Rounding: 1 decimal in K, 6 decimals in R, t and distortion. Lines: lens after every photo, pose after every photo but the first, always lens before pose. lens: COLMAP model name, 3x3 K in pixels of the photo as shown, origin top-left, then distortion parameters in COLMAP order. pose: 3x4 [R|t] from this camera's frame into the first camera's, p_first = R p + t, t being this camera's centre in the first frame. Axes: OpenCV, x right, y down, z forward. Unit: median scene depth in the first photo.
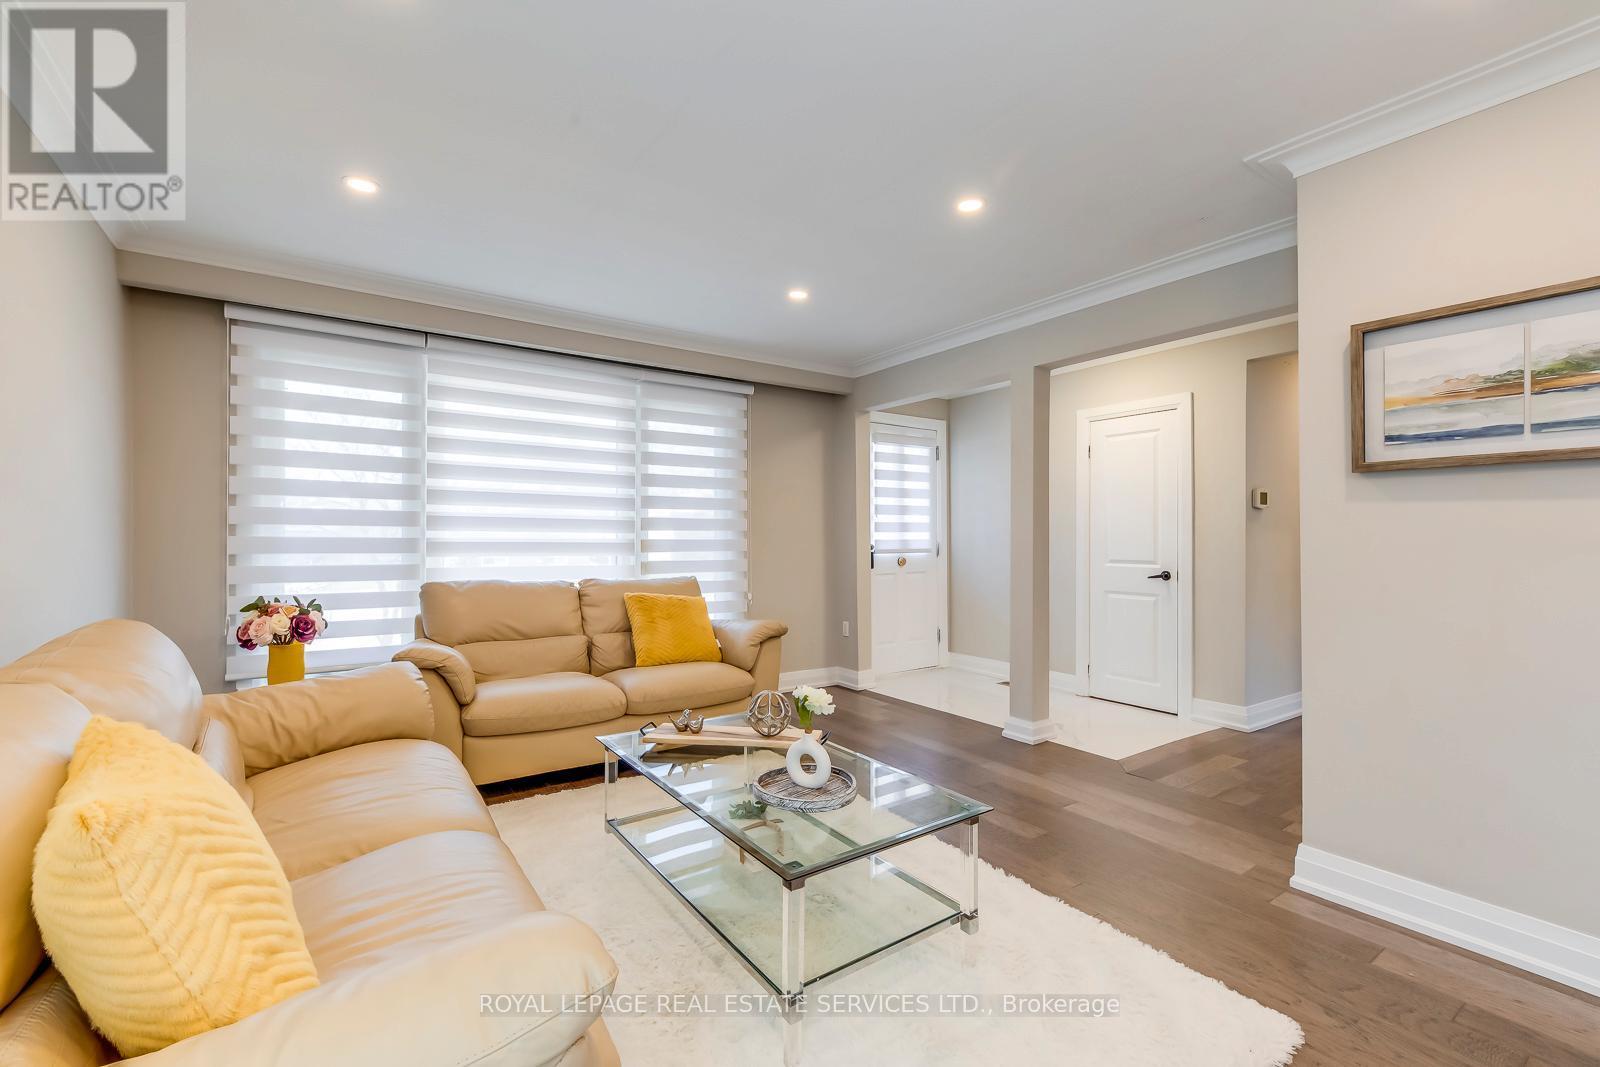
lens RADIAL K [[664.4, 0, 800.0], [0, 664.4, 533.5], [0, 0, 1]] dist [0.012646, -0.000123]
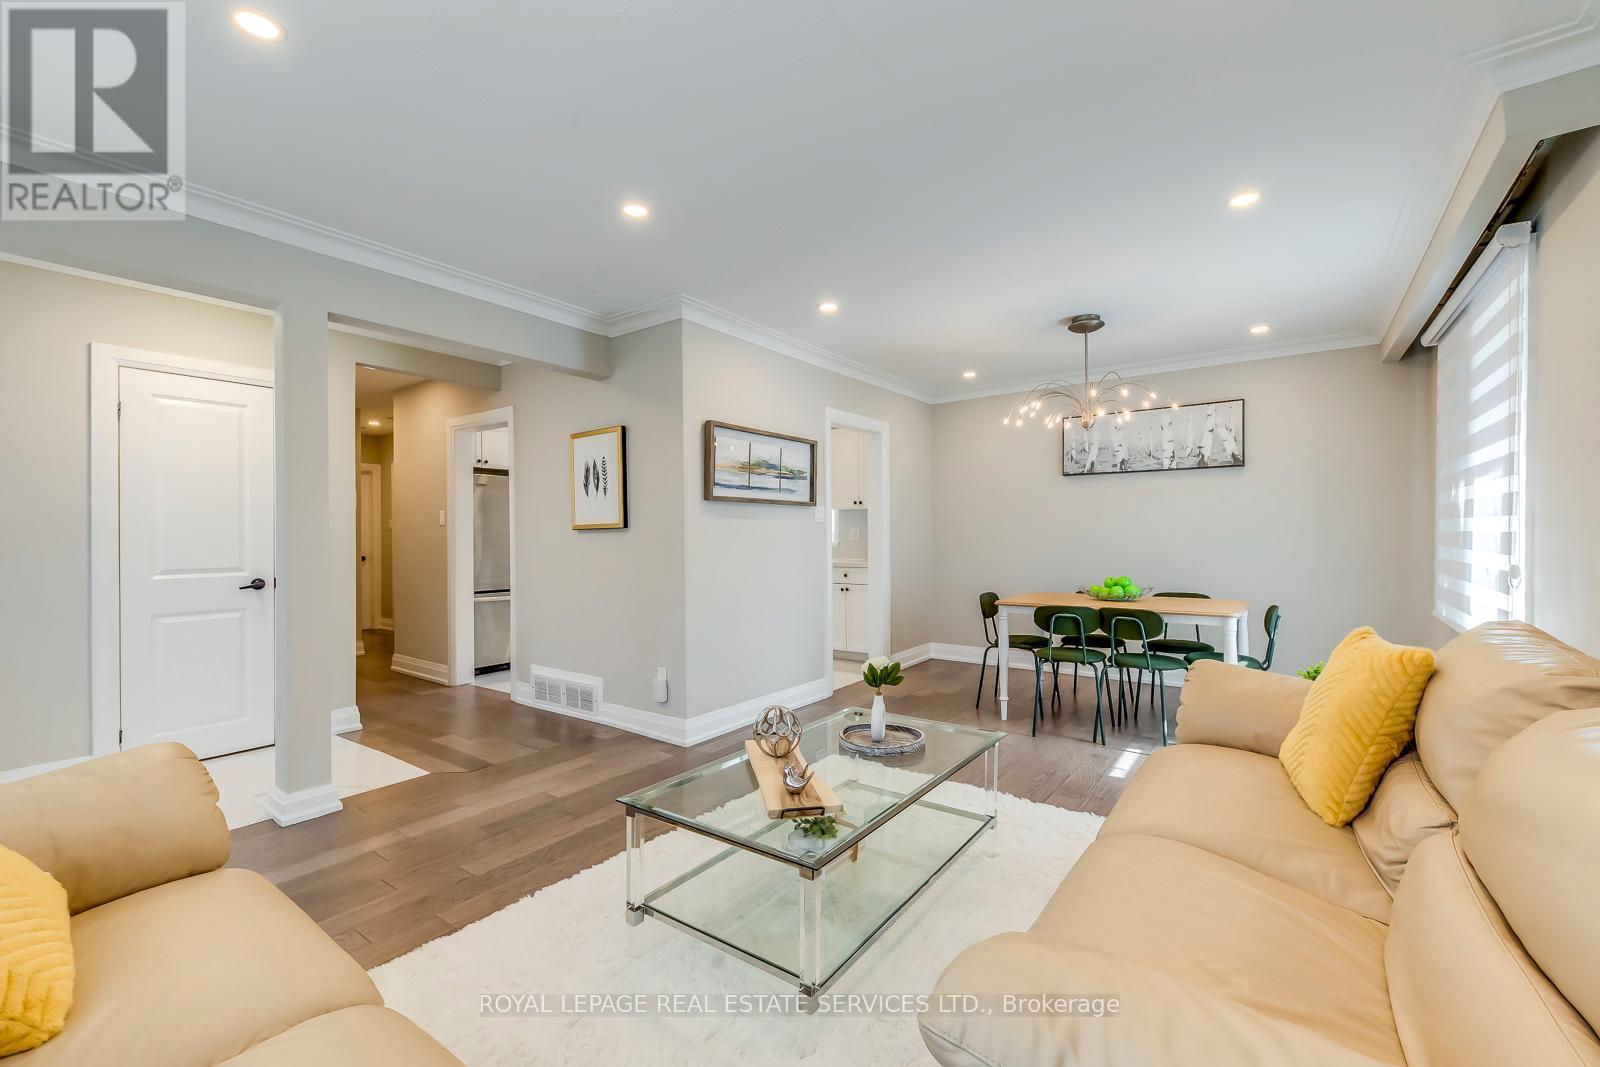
lens RADIAL K [[664.4, 0, 800.0], [0, 664.4, 533.5], [0, 0, 1]] dist [0.012646, -0.000123]
pose [[-0.304705, 0.003956, 0.952439, -0.682446], [-0.000173, 0.999991, -0.004209, 0.005326], [-0.952447, -0.001448, -0.304701, 0.921286]]
